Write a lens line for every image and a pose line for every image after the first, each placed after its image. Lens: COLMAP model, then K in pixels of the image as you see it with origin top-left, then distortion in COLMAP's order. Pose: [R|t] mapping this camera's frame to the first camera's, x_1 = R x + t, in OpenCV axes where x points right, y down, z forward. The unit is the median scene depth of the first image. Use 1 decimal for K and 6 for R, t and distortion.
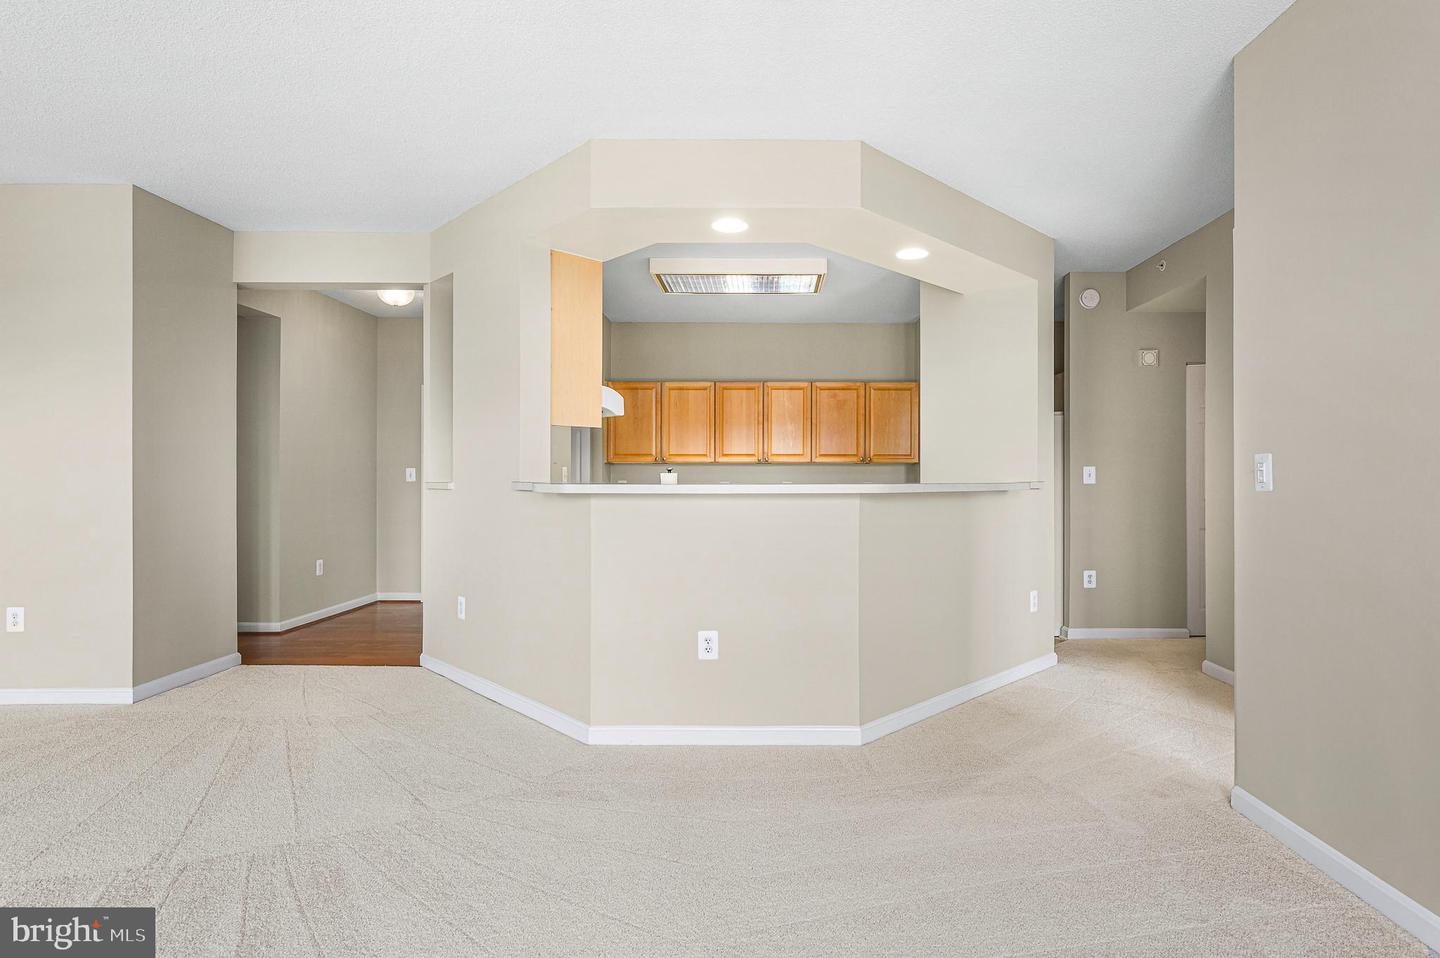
lens RADIAL K [[748.2, 0, 753.4], [0, 748.2, 472.4], [0, 0, 1]] dist [-0.002029, 0.001945]
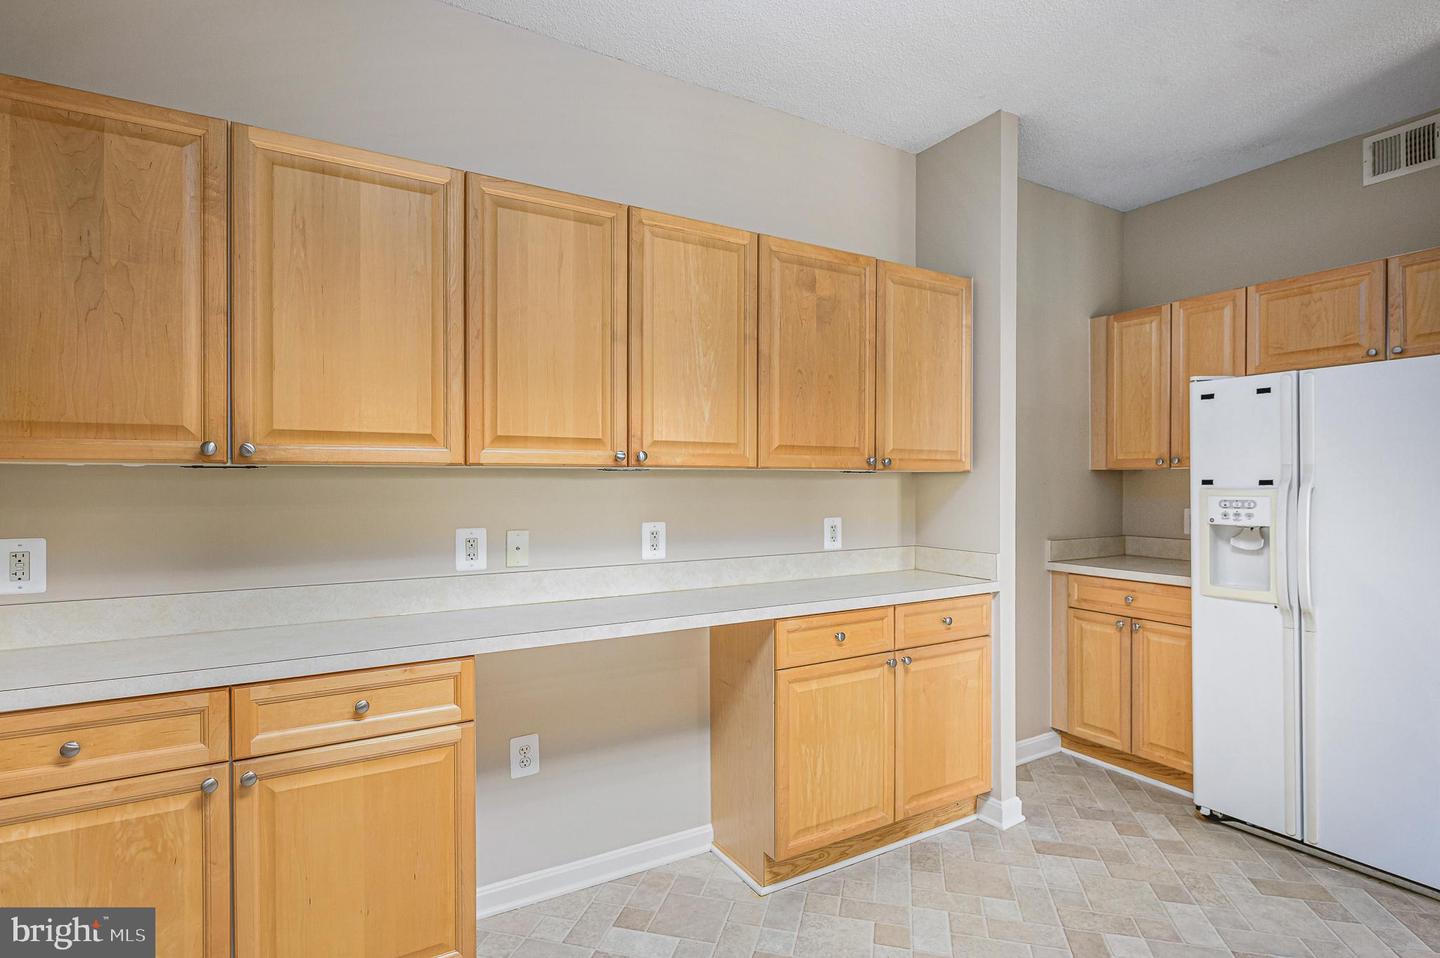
lens RADIAL K [[704.5, 0, 716.9], [0, 704.5, 488.4], [0, 0, 1]] dist [-0.003856, -0.001105]
pose [[0.847526, -0.006054, 0.530719, -0.127773], [0.002897, 0.999973, 0.006781, -0.007098], [-0.530746, -0.004210, 0.847521, 0.841602]]
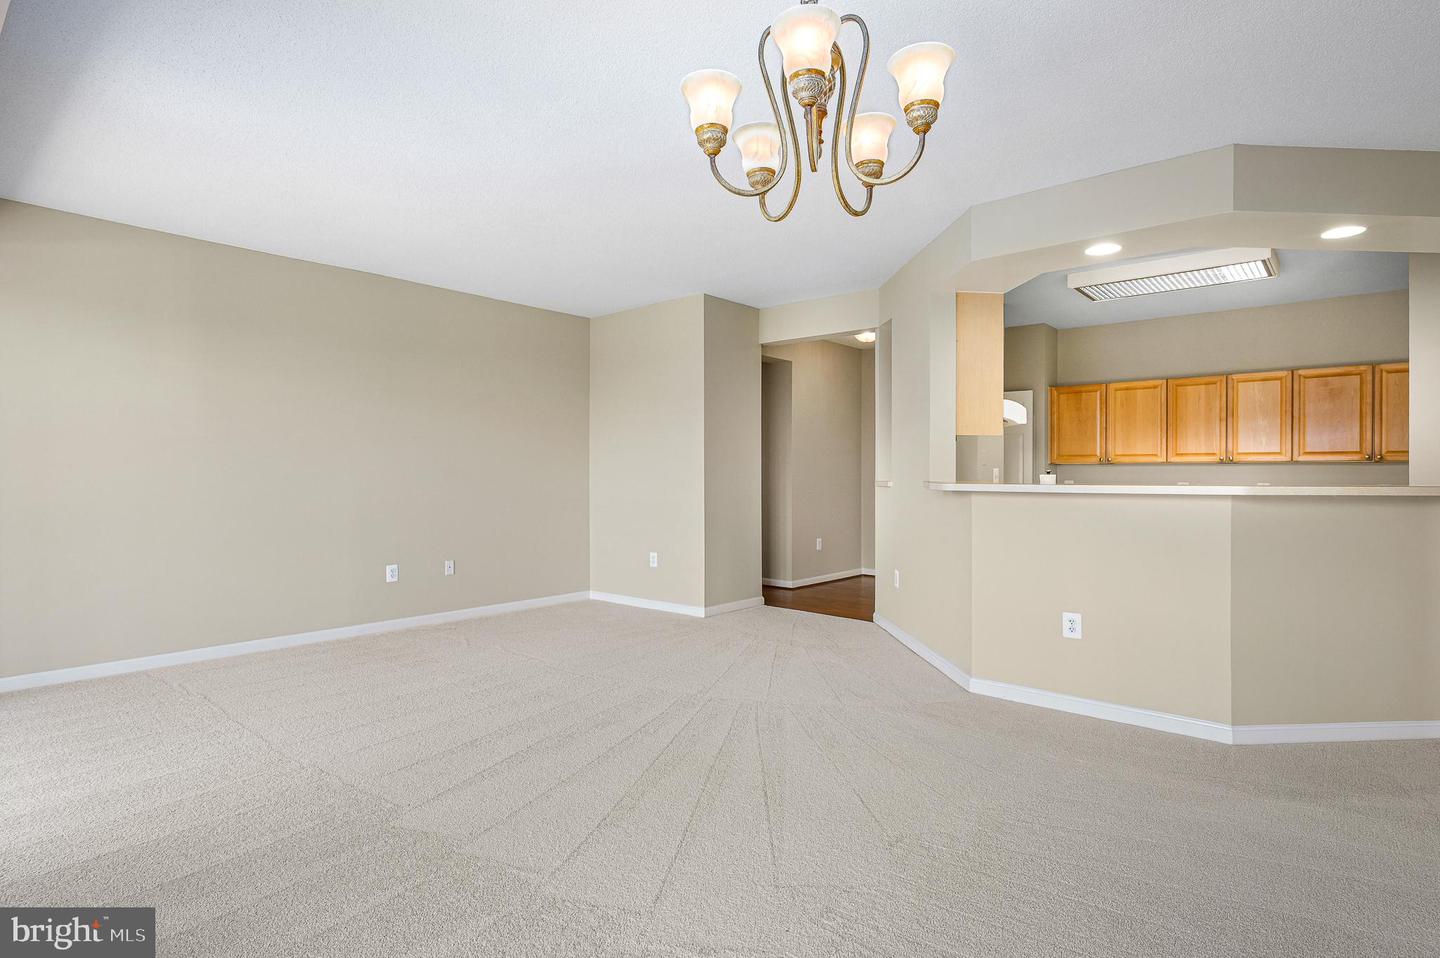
lens RADIAL K [[748.2, 0, 709.6], [0, 748.2, 474.3], [0, 0, 1]] dist [-0.002029, 0.001945]
pose [[0.745660, 0.000637, -0.666326, 0.174985], [0.002434, 0.999990, 0.003679, -0.003263], [0.666322, -0.004365, 0.745652, -0.133152]]
